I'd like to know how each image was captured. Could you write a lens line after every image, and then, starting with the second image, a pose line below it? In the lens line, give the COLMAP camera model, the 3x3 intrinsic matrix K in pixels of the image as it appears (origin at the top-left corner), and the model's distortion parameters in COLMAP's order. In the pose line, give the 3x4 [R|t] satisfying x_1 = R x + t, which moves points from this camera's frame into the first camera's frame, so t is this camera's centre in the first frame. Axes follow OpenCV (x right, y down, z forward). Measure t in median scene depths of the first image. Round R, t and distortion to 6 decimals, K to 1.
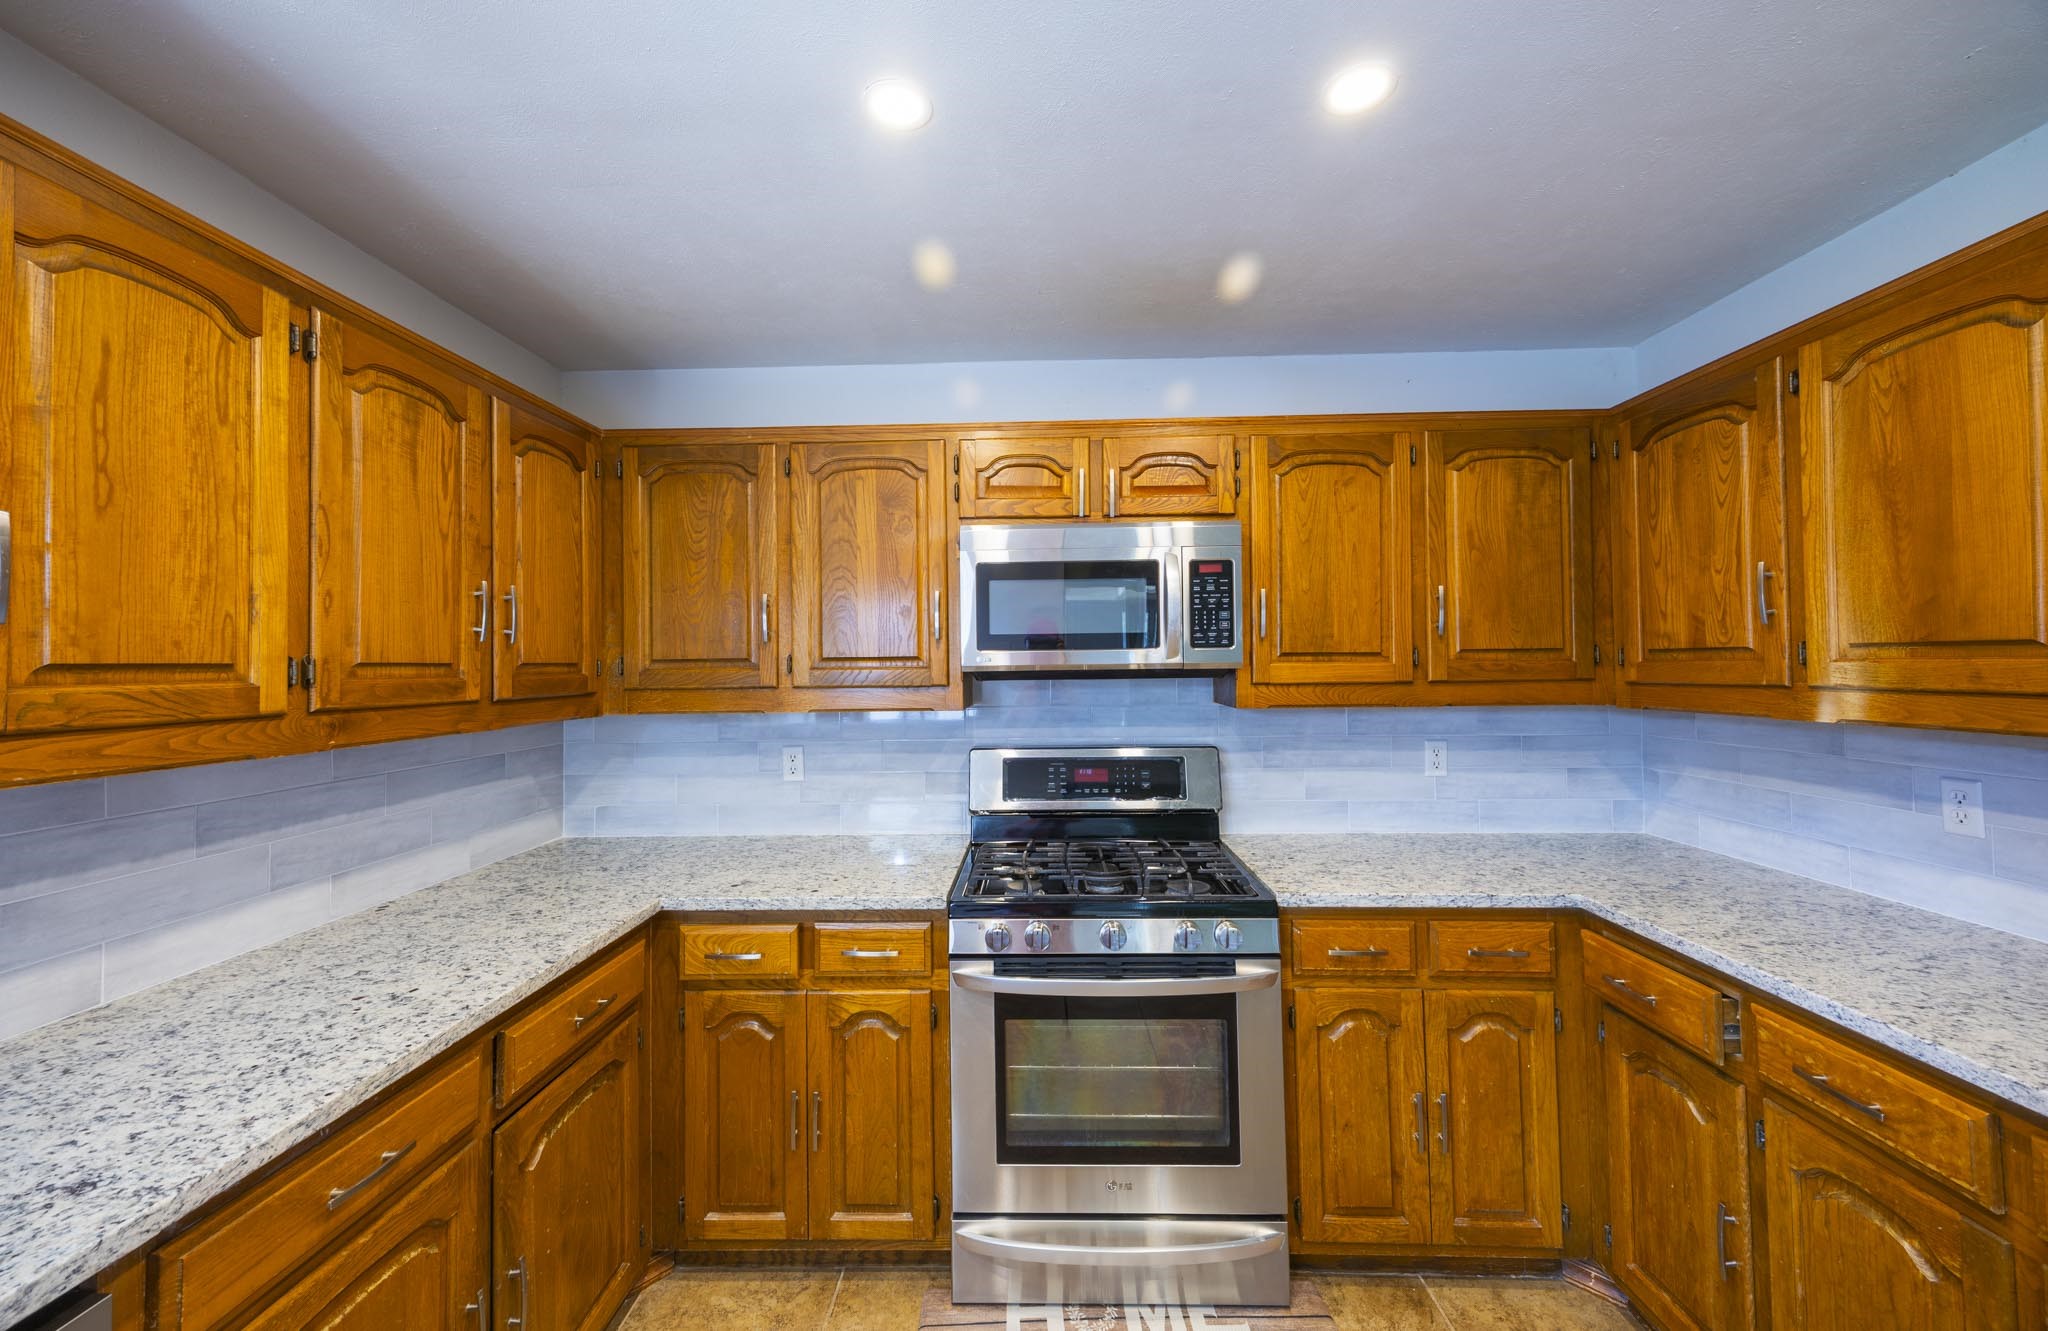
lens RADIAL K [[754.2, 0, 1015.1], [0, 754.2, 652.0], [0, 0, 1]] dist [0.011612, -0.000829]
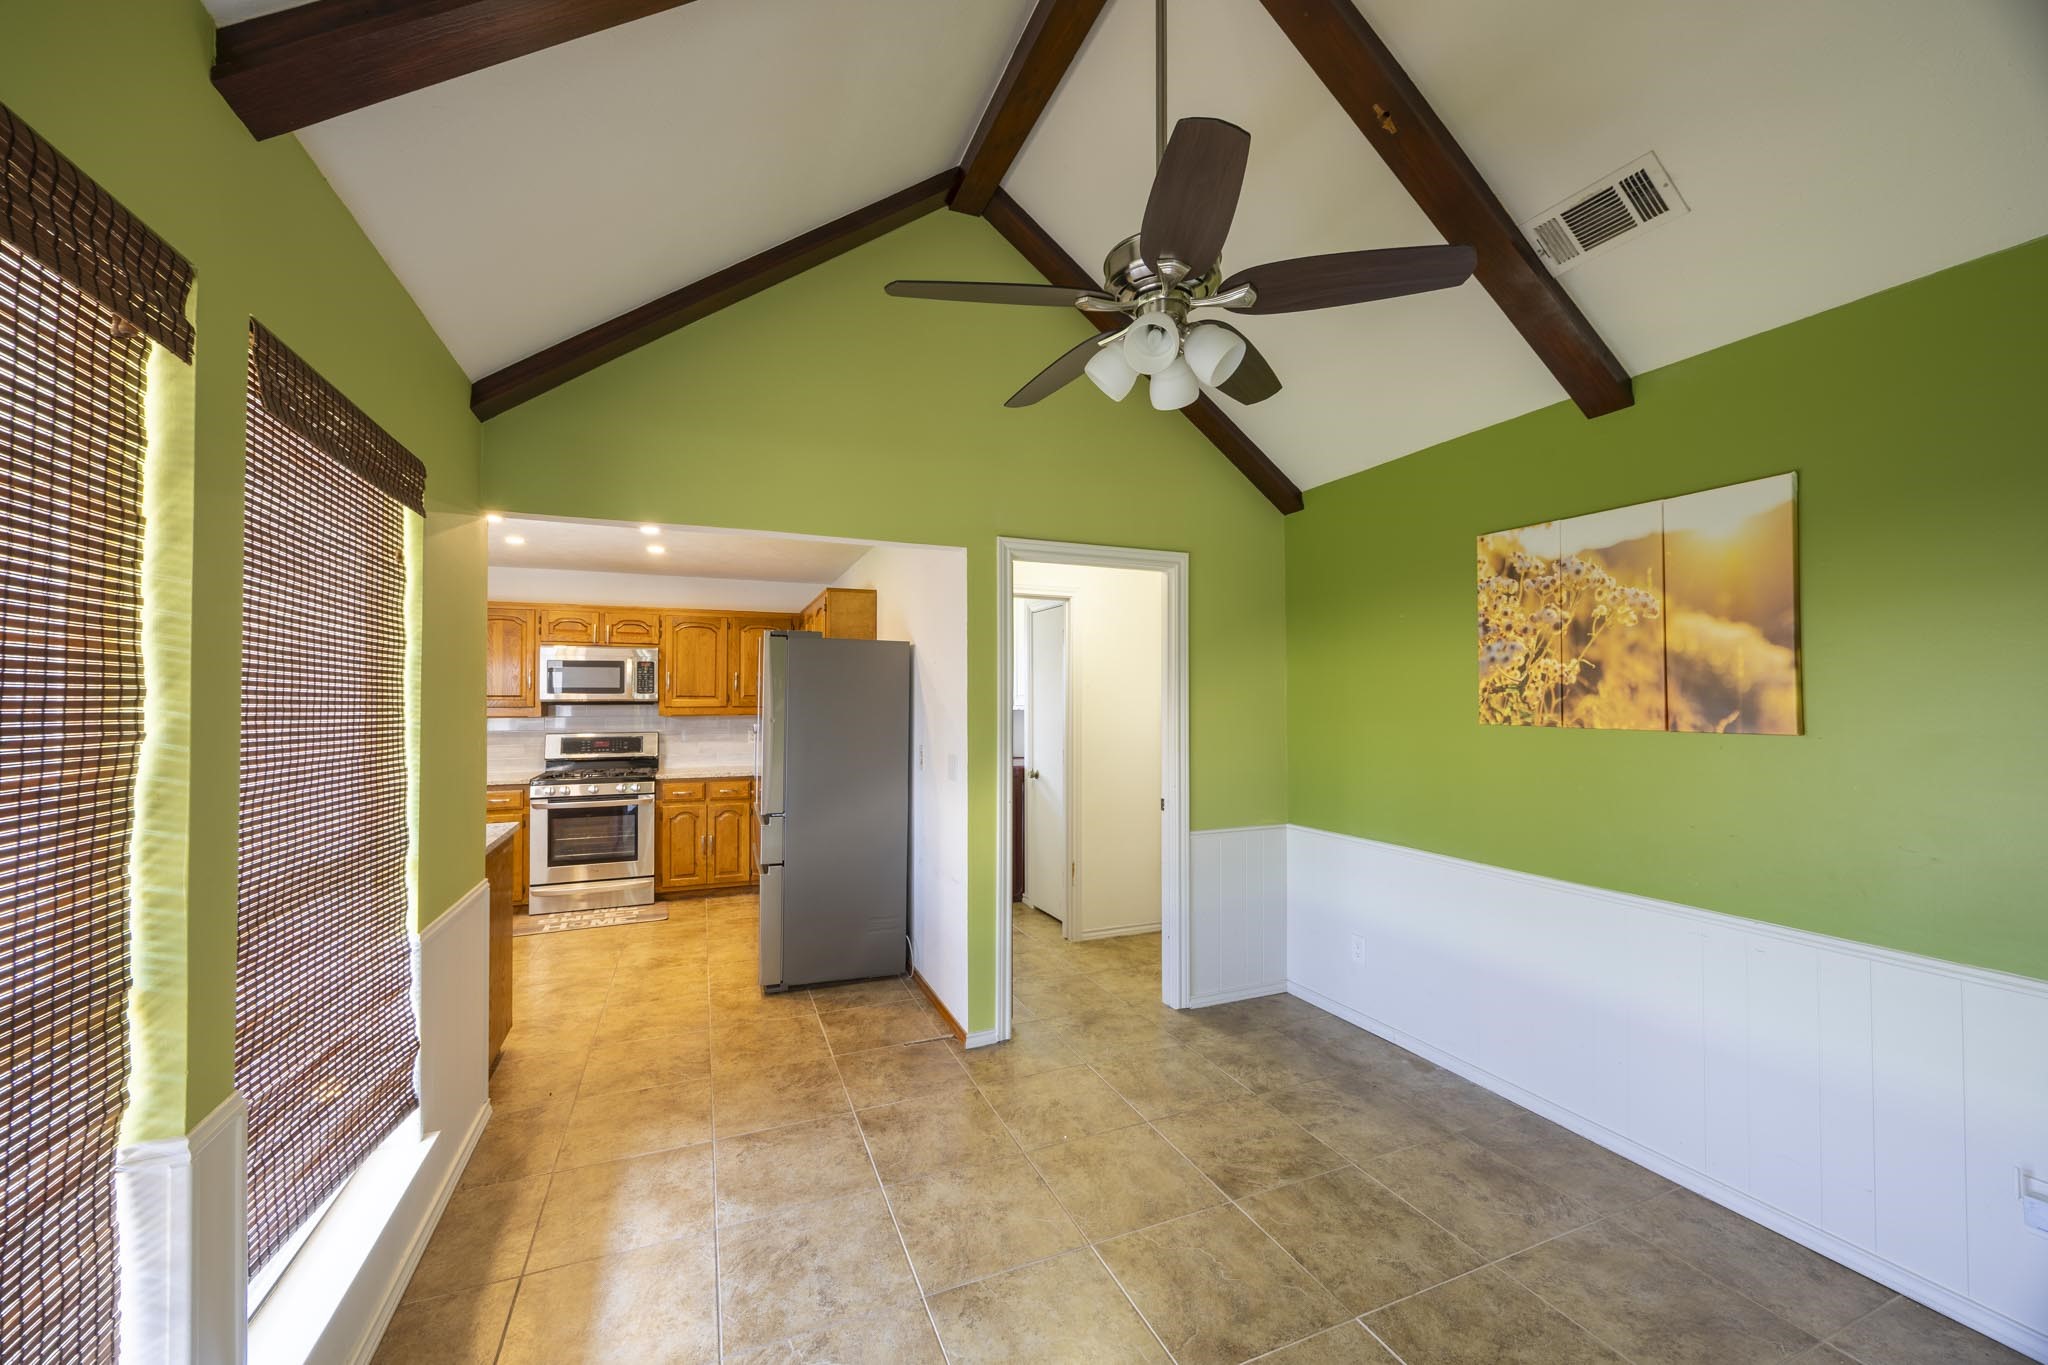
lens RADIAL K [[782.2, 0, 1023.2], [0, 782.2, 680.7], [0, 0, 1]] dist [-0.006970, 0.000403]
pose [[0.909199, 0.019454, 0.415907, 0.370159], [-0.015190, 0.999793, -0.013558, -0.039823], [-0.416084, 0.006009, 0.909306, -2.450776]]
